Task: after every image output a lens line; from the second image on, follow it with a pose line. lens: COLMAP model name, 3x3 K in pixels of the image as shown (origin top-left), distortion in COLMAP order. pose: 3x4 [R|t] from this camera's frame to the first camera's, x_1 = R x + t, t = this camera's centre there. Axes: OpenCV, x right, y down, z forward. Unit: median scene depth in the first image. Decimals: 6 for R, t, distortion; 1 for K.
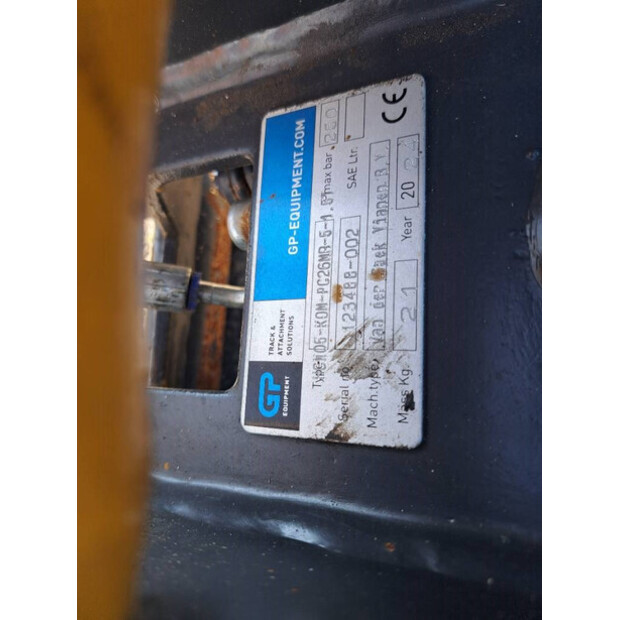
lens RADIAL K [[457.5, 0, 310.0], [0, 457.5, 310.0], [0, 0, 1]] dist [0.006282, 0.001310]
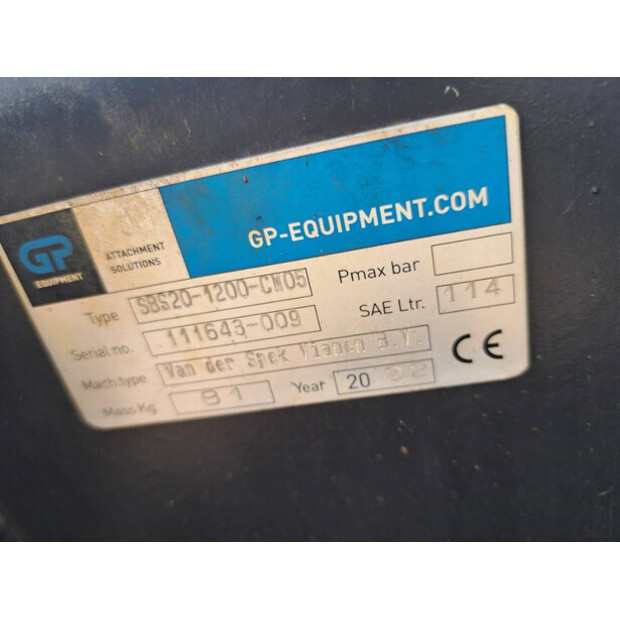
lens RADIAL K [[457.5, 0, 310.0], [0, 457.5, 310.0], [0, 0, 1]] dist [0.006282, 0.001310]
pose [[0.185424, 0.979817, 0.074682, 0.023631], [-0.955978, 0.197457, -0.217061, -0.046095], [-0.227427, -0.031146, 0.973297, 0.365080]]
